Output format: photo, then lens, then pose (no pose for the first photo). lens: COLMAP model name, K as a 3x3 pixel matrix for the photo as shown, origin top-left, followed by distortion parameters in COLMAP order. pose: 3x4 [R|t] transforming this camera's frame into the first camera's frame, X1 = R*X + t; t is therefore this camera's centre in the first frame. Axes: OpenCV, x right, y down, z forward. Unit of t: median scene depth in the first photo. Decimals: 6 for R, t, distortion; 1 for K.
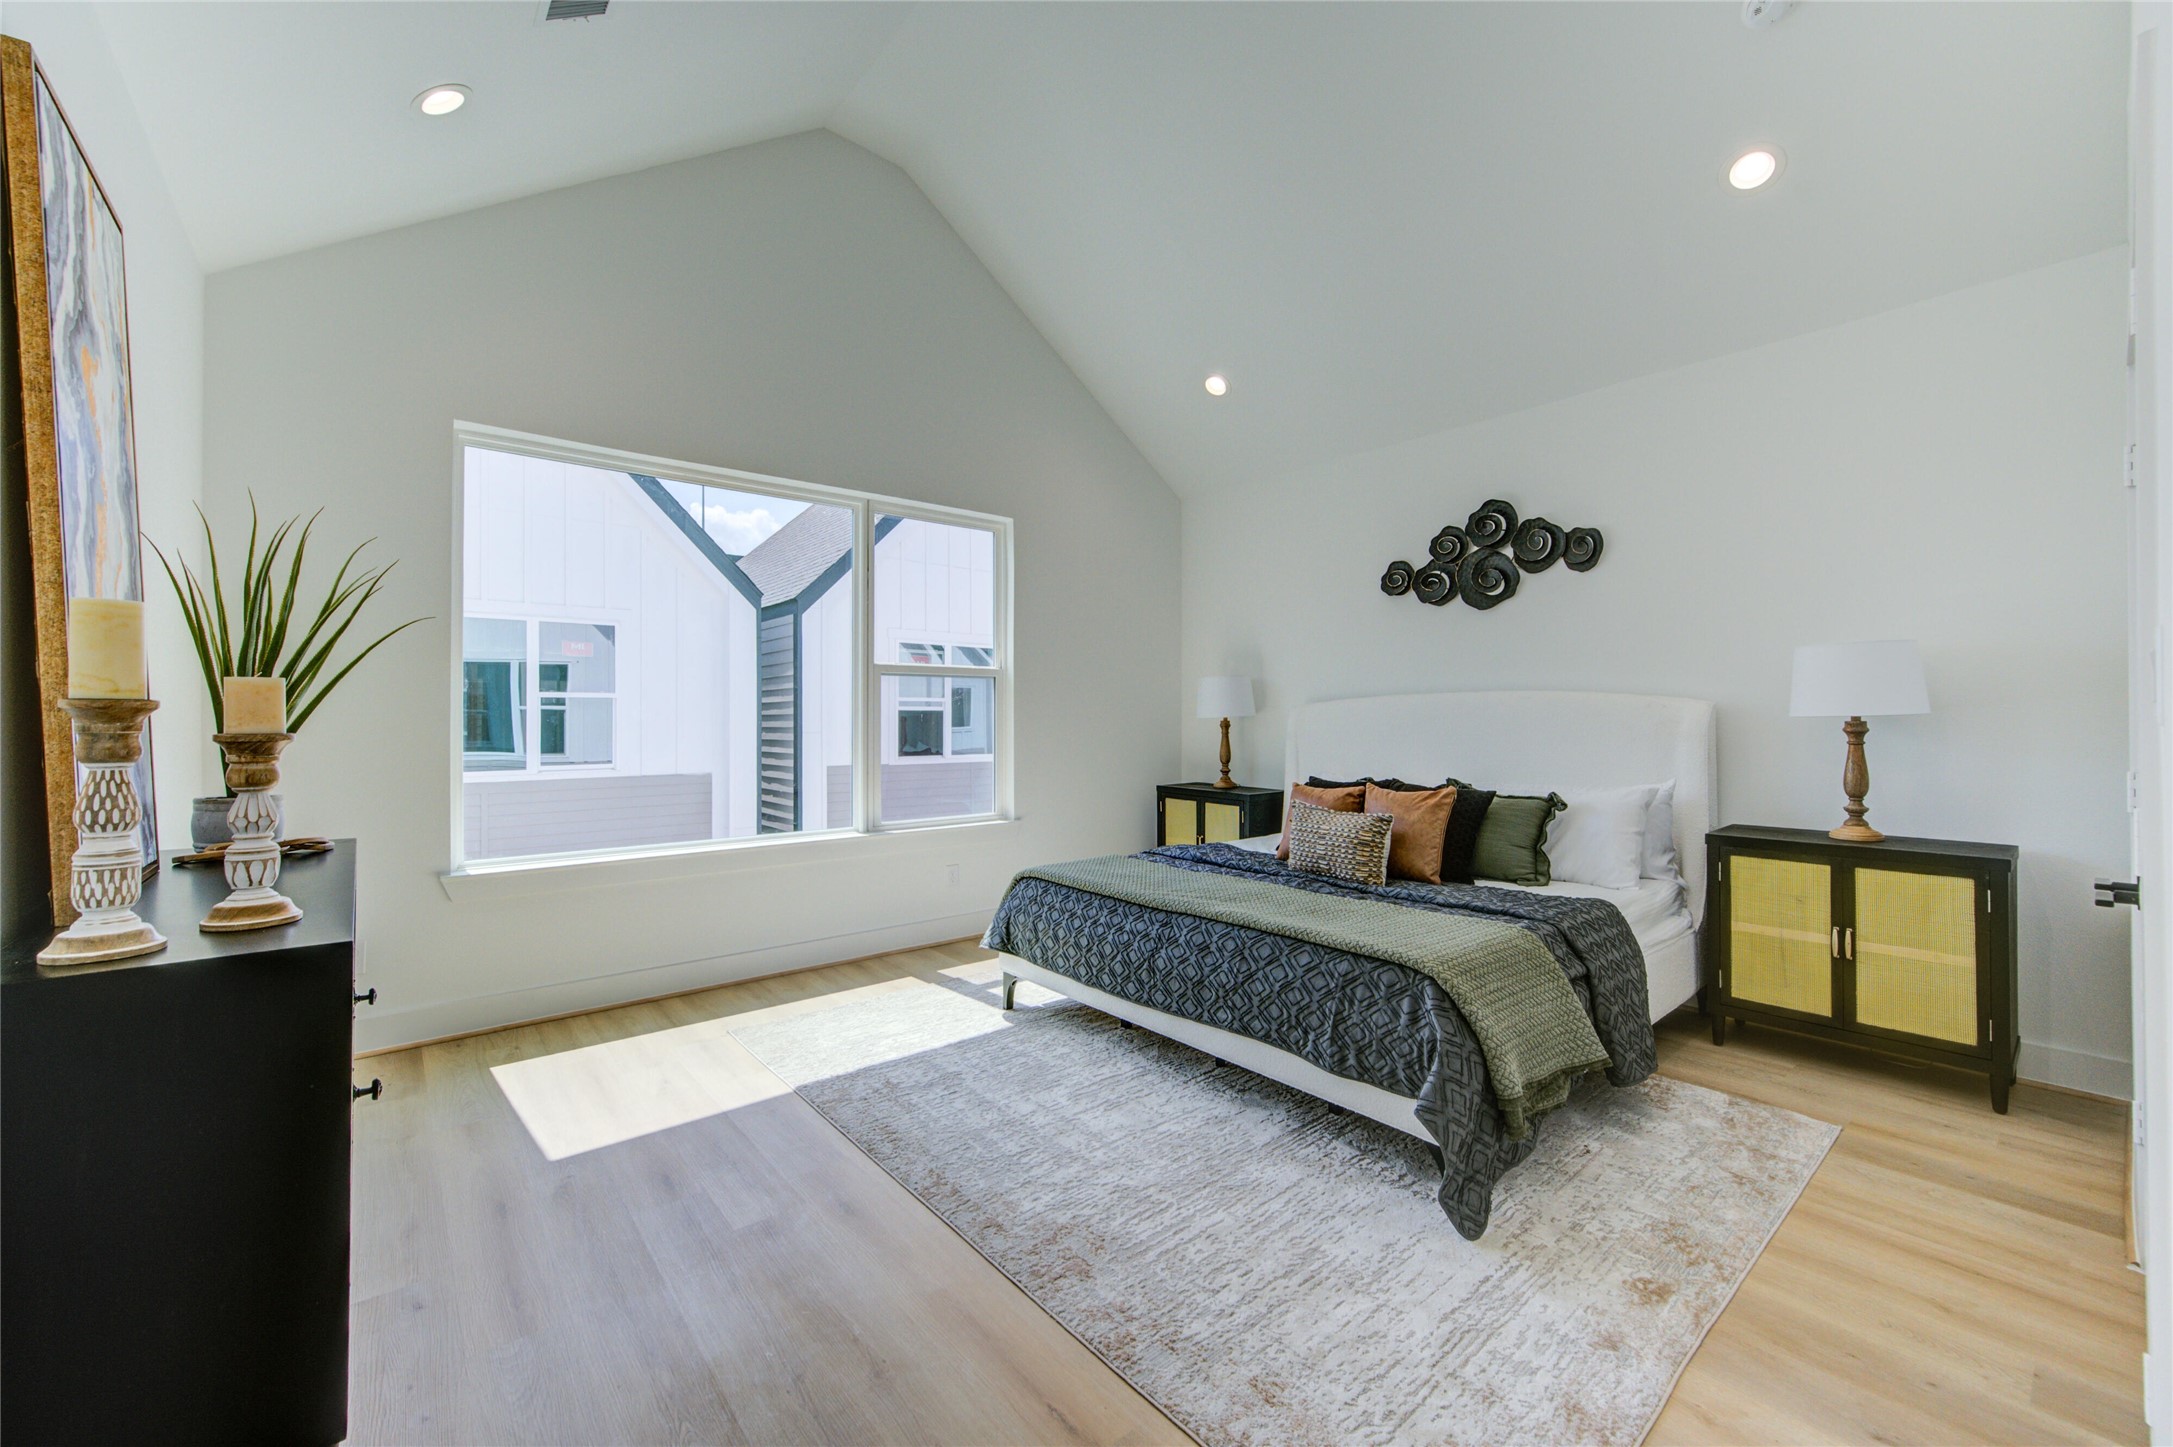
lens RADIAL K [[859.5, 0, 1082.1], [0, 859.5, 722.3], [0, 0, 1]] dist [0.001883, -0.001167]
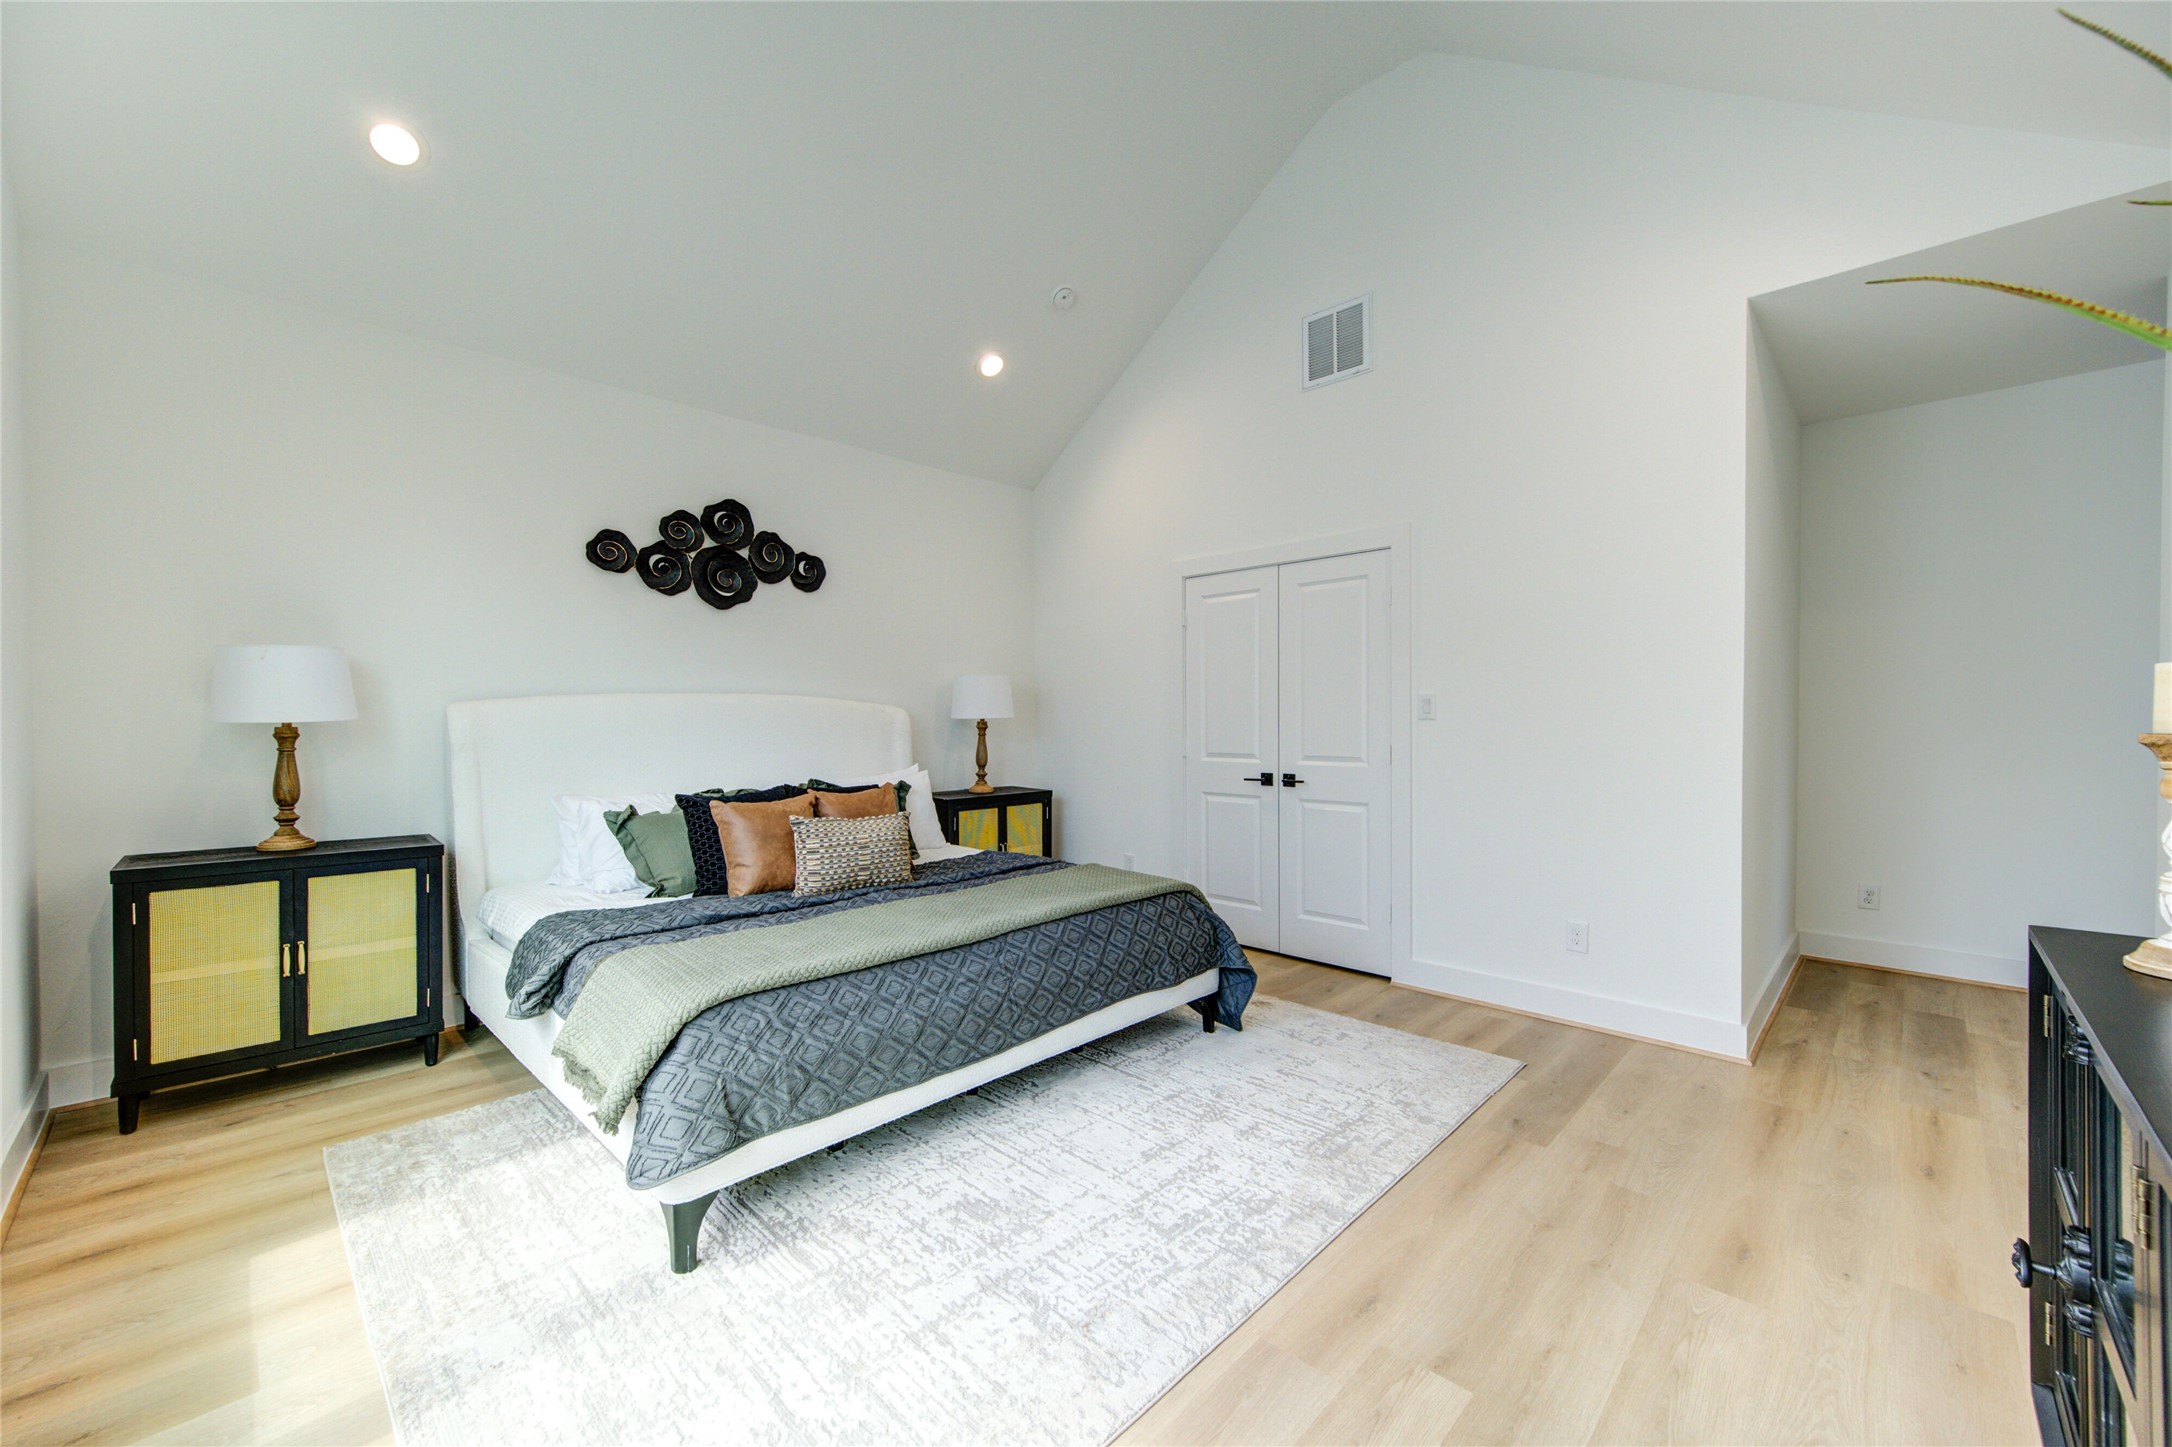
lens RADIAL K [[859.1, 0, 1094.0], [0, 859.1, 727.6], [0, 0, 1]] dist [0.001883, -0.001167]
pose [[-0.125220, -0.006907, 0.992105, -0.651202], [0.010018, 0.999916, 0.008226, -0.000835], [-0.992078, 0.010969, -0.125141, 0.832209]]
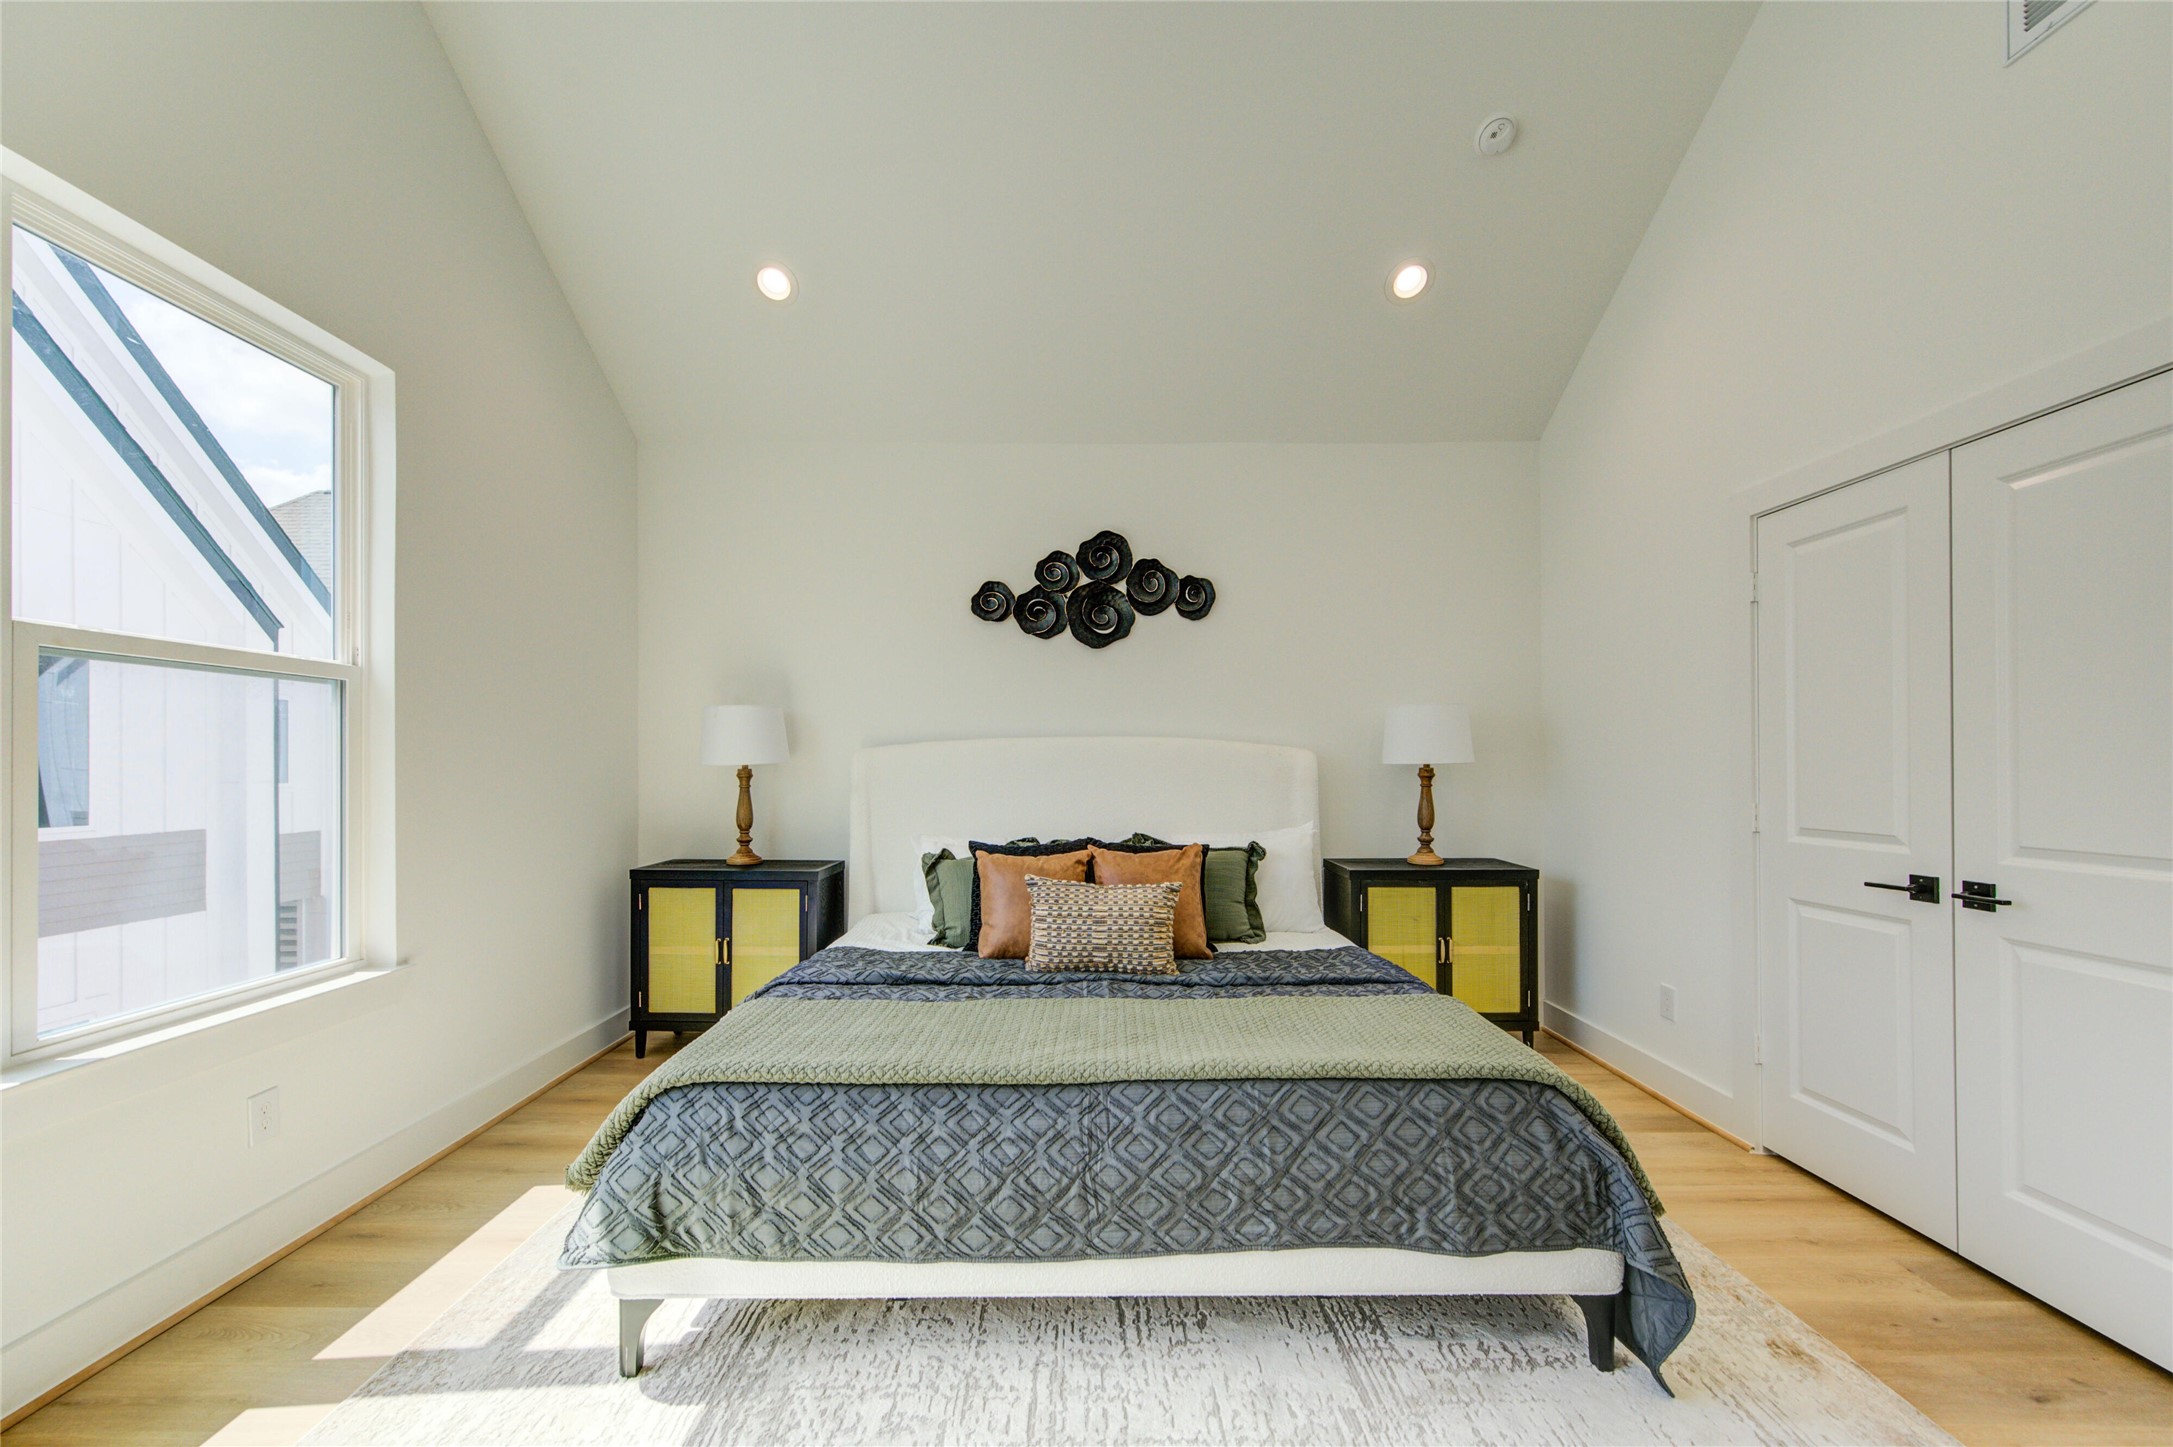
lens RADIAL K [[859.5, 0, 1082.8], [0, 859.5, 758.2], [0, 0, 1]] dist [0.001883, -0.001167]
pose [[0.630112, 0.007193, 0.776471, -0.305776], [0.003875, 0.999916, -0.012407, -0.001298], [-0.776494, 0.010826, 0.630031, 0.508218]]
